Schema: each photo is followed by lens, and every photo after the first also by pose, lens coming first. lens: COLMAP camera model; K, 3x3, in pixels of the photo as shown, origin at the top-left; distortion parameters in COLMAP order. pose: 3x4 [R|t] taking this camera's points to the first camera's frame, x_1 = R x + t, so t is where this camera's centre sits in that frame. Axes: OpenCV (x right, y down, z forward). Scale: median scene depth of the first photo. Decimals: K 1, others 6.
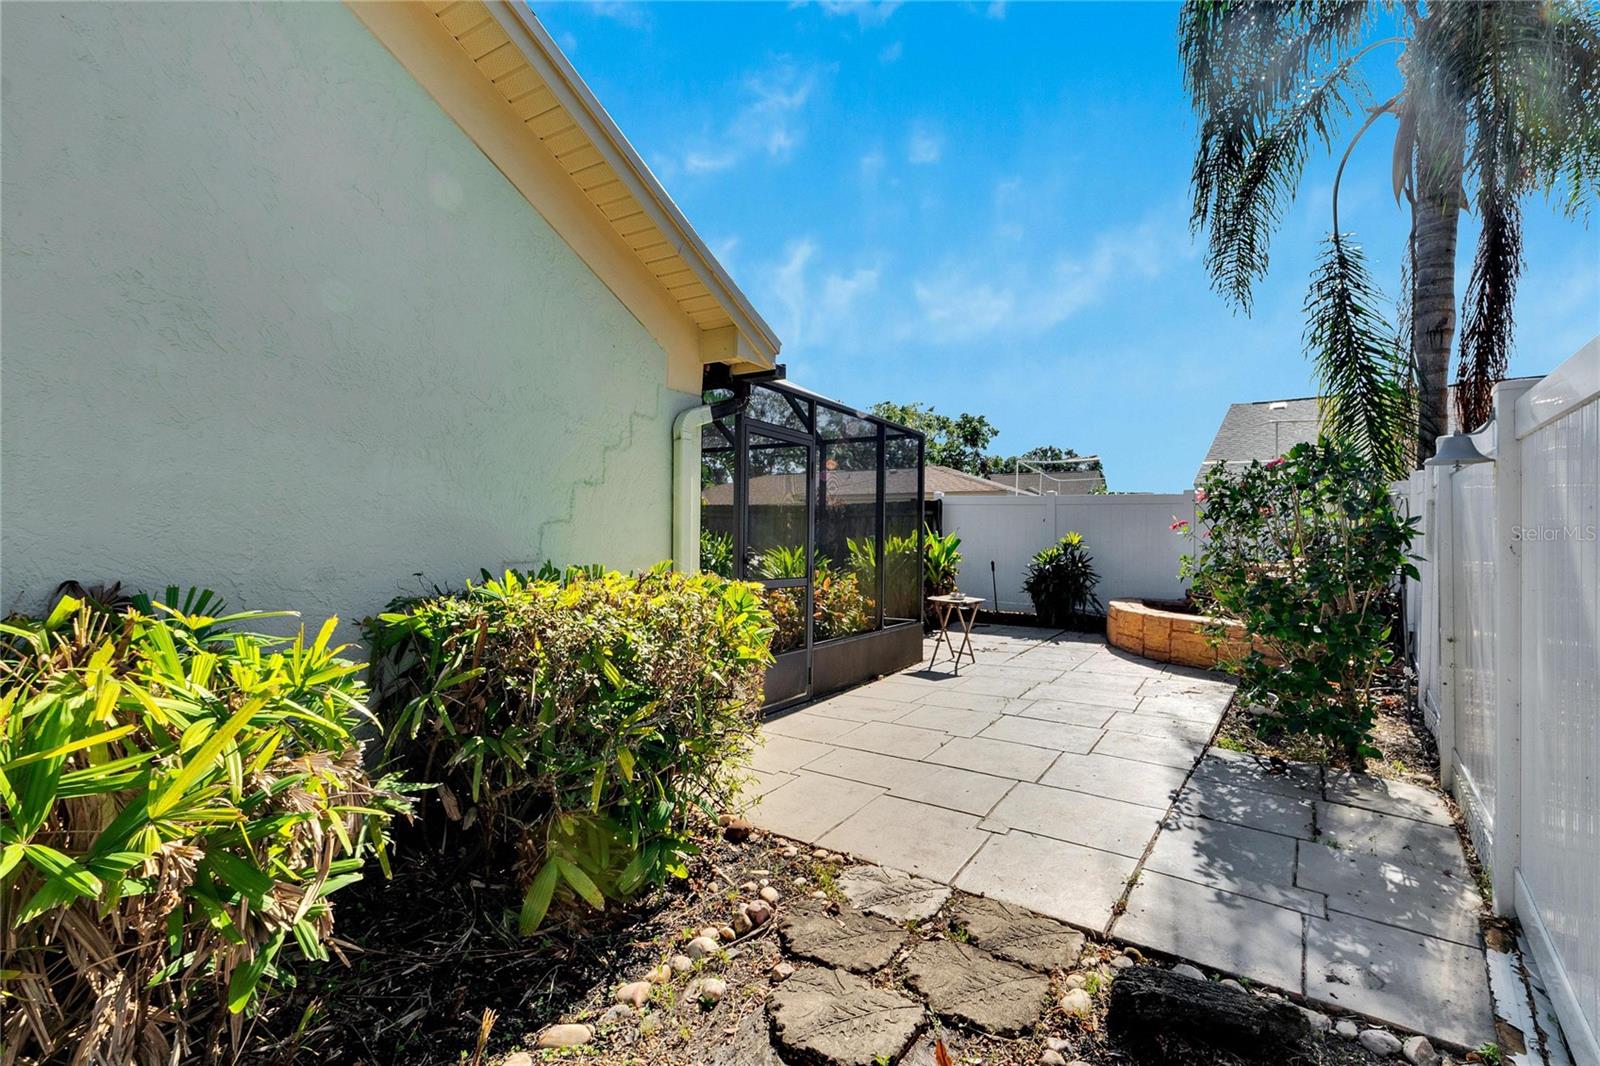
lens RADIAL K [[711.1, 0, 776.2], [0, 711.1, 529.7], [0, 0, 1]] dist [-0.012575, 0.000143]
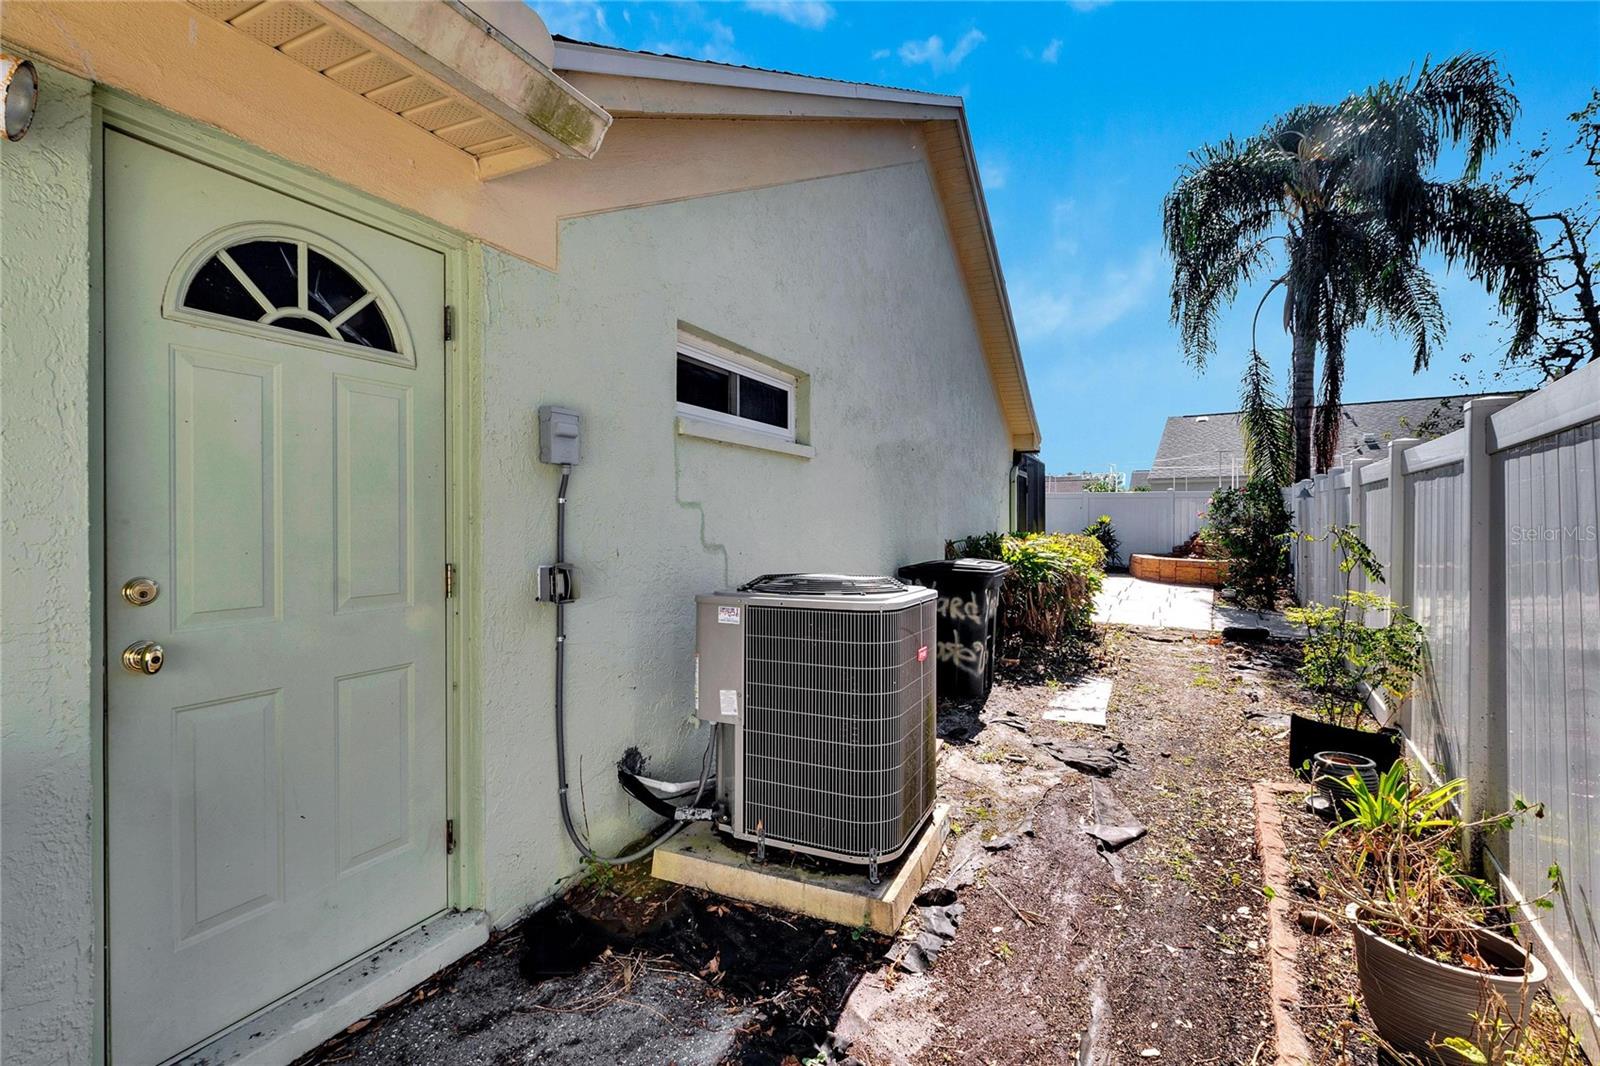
lens RADIAL K [[711.1, 0, 776.2], [0, 711.1, 529.7], [0, 0, 1]] dist [-0.012575, 0.000143]
pose [[0.994484, -0.017738, 0.103382, -0.673556], [0.014652, 0.999427, 0.030528, -0.030942], [-0.103864, -0.028845, 0.994173, -0.745628]]
